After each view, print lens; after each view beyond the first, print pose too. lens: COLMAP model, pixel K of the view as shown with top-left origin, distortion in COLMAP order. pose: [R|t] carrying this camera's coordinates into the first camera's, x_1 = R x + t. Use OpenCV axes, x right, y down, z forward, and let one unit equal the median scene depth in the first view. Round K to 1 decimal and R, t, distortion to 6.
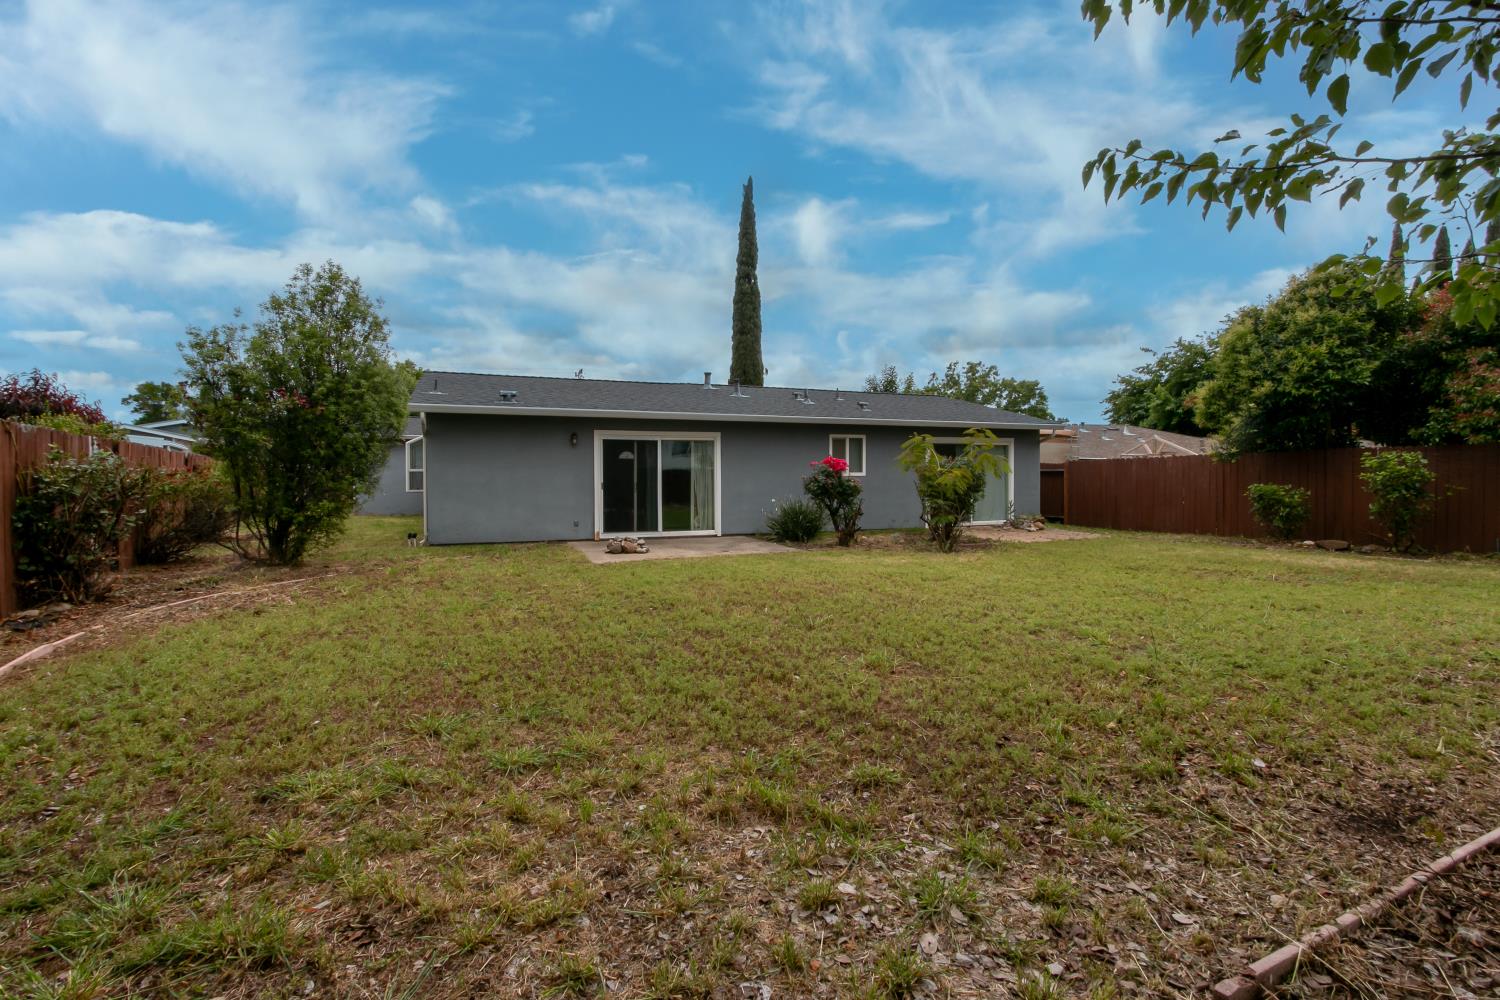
lens RADIAL K [[698.7, 0, 739.3], [0, 698.7, 485.7], [0, 0, 1]] dist [-0.001768, 0.000136]
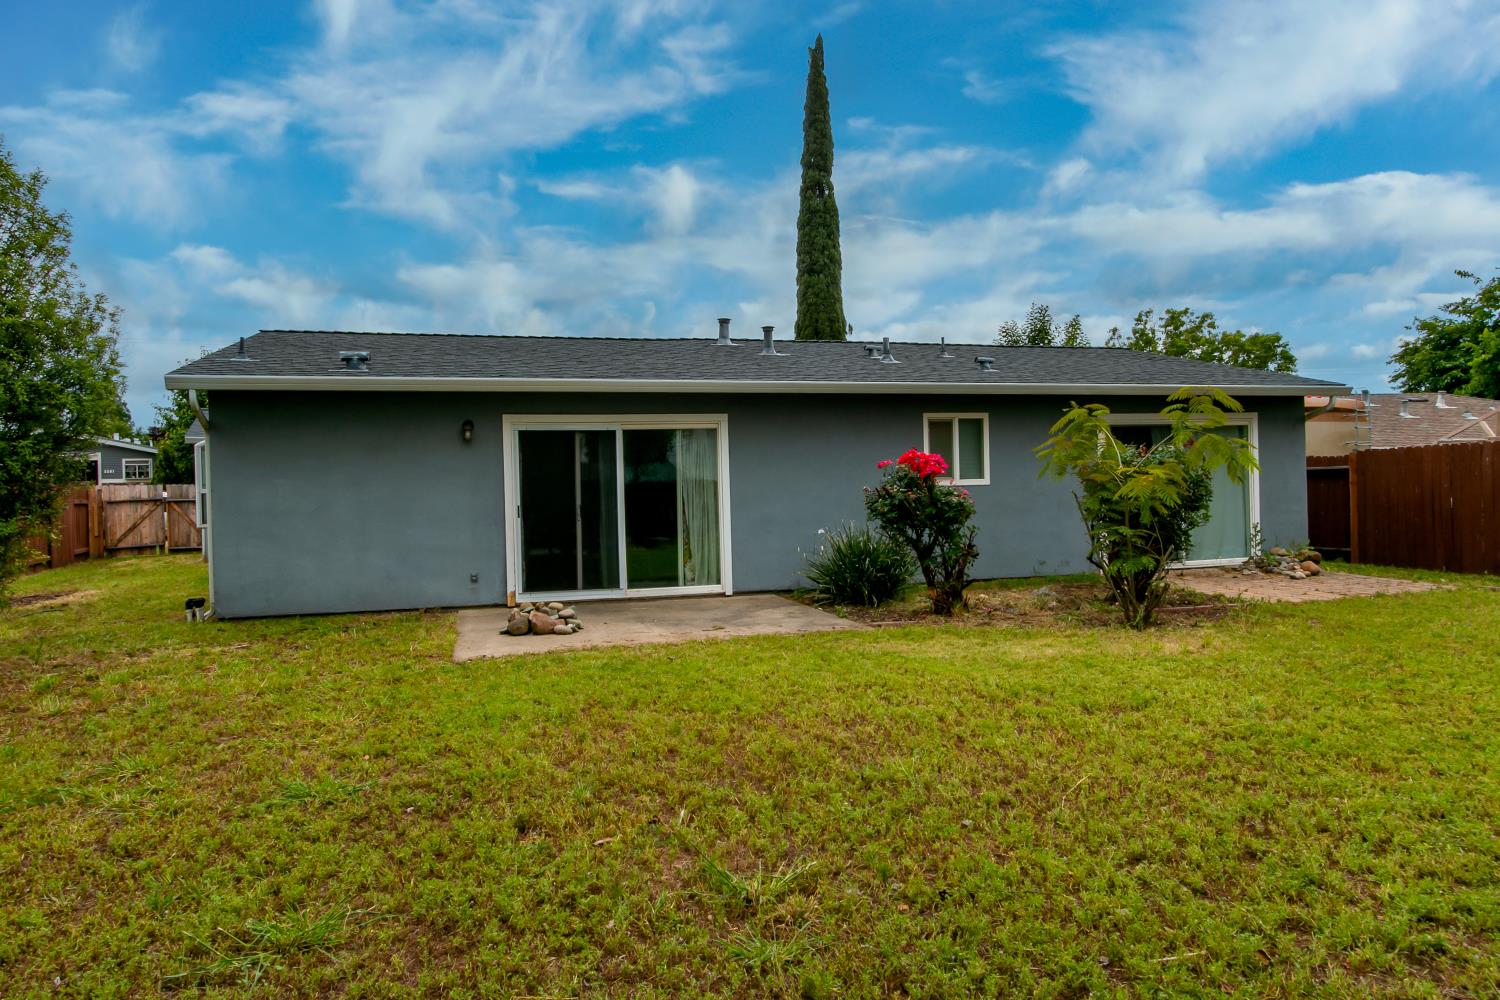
lens RADIAL K [[988.3, 0, 742.9], [0, 988.3, 496.2], [0, 0, 1]] dist [-0.004129, 0.004394]
pose [[0.995526, -0.020070, -0.092330, 0.059252], [0.019324, 0.999773, -0.008970, -0.001243], [0.092489, 0.007145, 0.995688, 0.194961]]
